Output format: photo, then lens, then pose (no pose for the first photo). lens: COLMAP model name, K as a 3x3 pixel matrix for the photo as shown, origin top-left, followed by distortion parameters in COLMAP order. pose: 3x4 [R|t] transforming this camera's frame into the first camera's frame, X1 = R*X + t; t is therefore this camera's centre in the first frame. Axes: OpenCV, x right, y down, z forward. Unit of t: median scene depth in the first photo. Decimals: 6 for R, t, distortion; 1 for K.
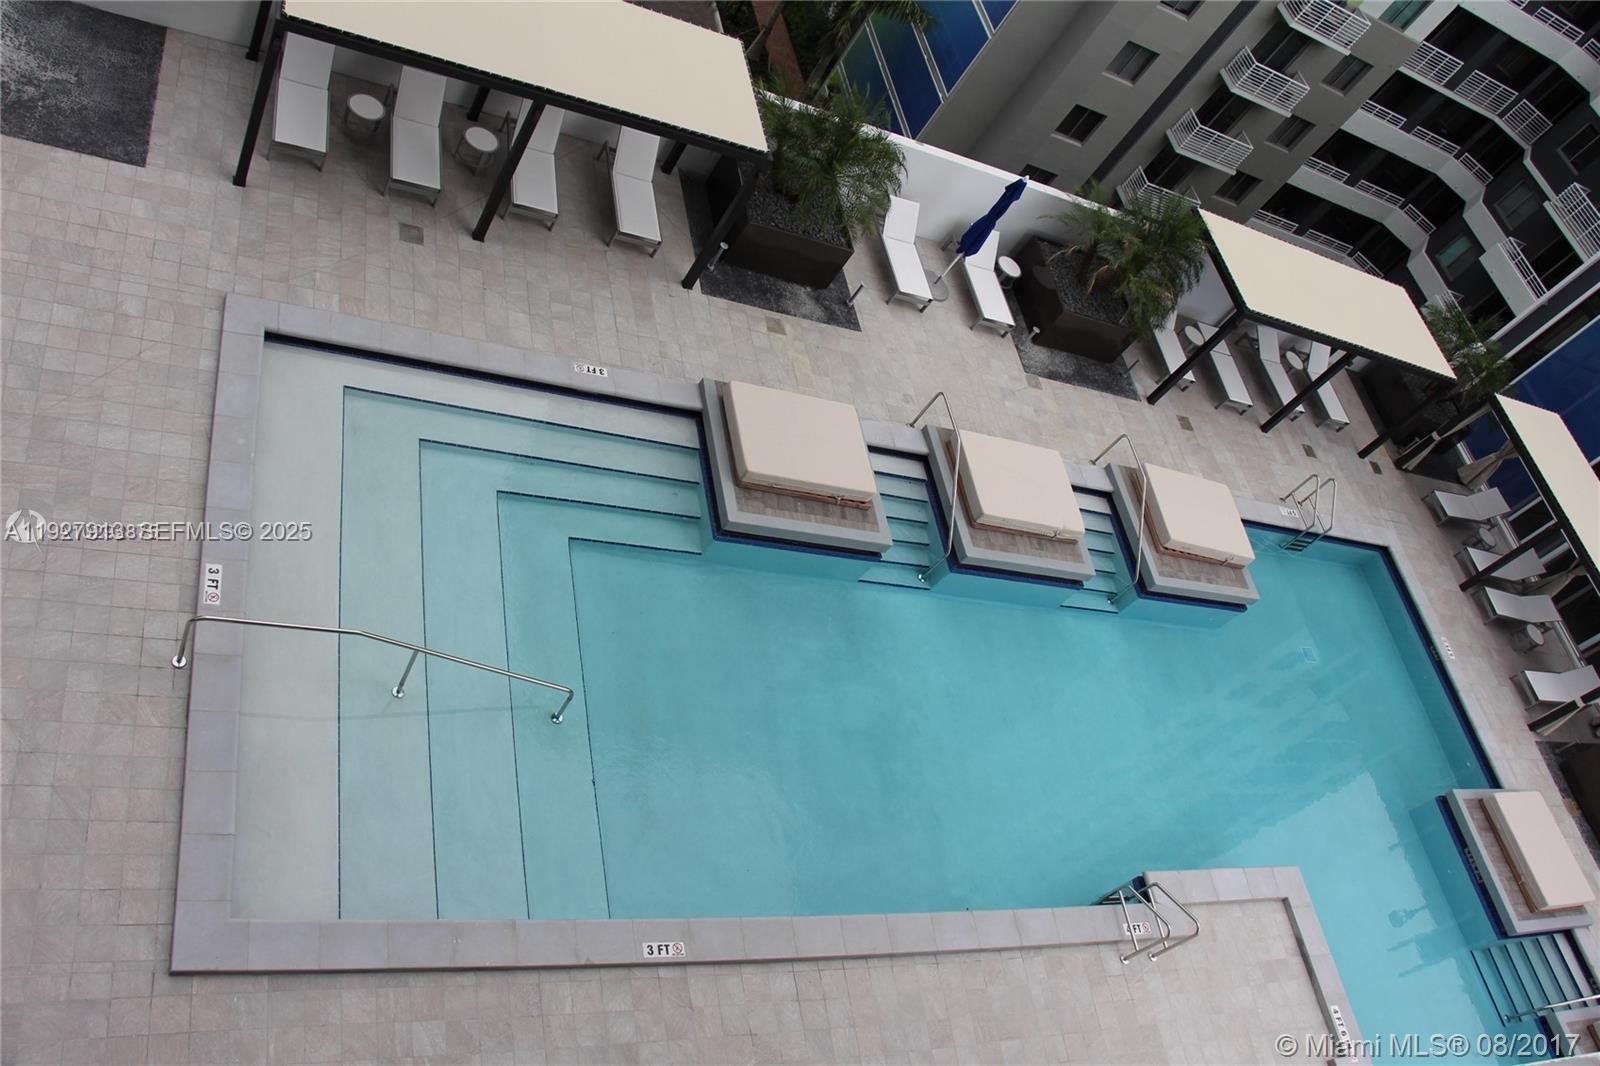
lens RADIAL K [[1293.9, 0, 785.7], [0, 1293.9, 520.9], [0, 0, 1]] dist [-0.173271, 0.130018]
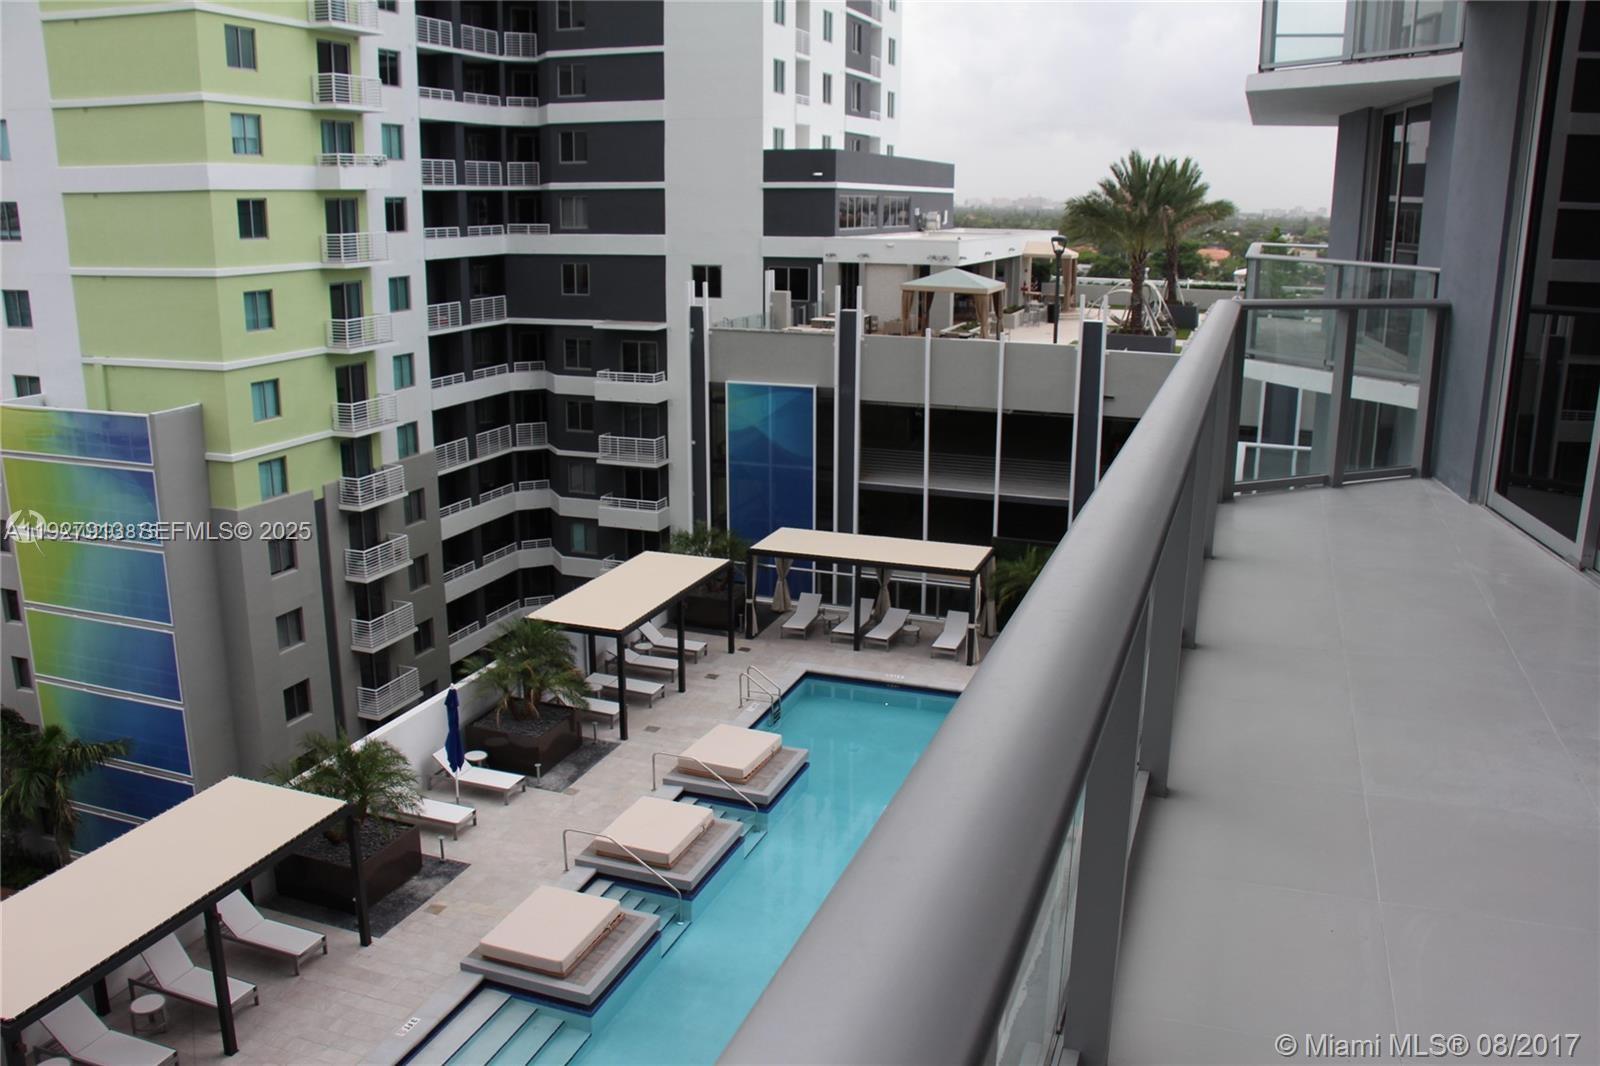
lens RADIAL K [[1293.9, 0, 811.7], [0, 1293.9, 533.8], [0, 0, 1]] dist [-0.173271, 0.130018]
pose [[0.462039, -0.644923, 0.608764, -0.236555], [0.819317, 0.573153, -0.014647, -0.035856], [-0.339469, 0.505538, 0.793216, -0.143093]]
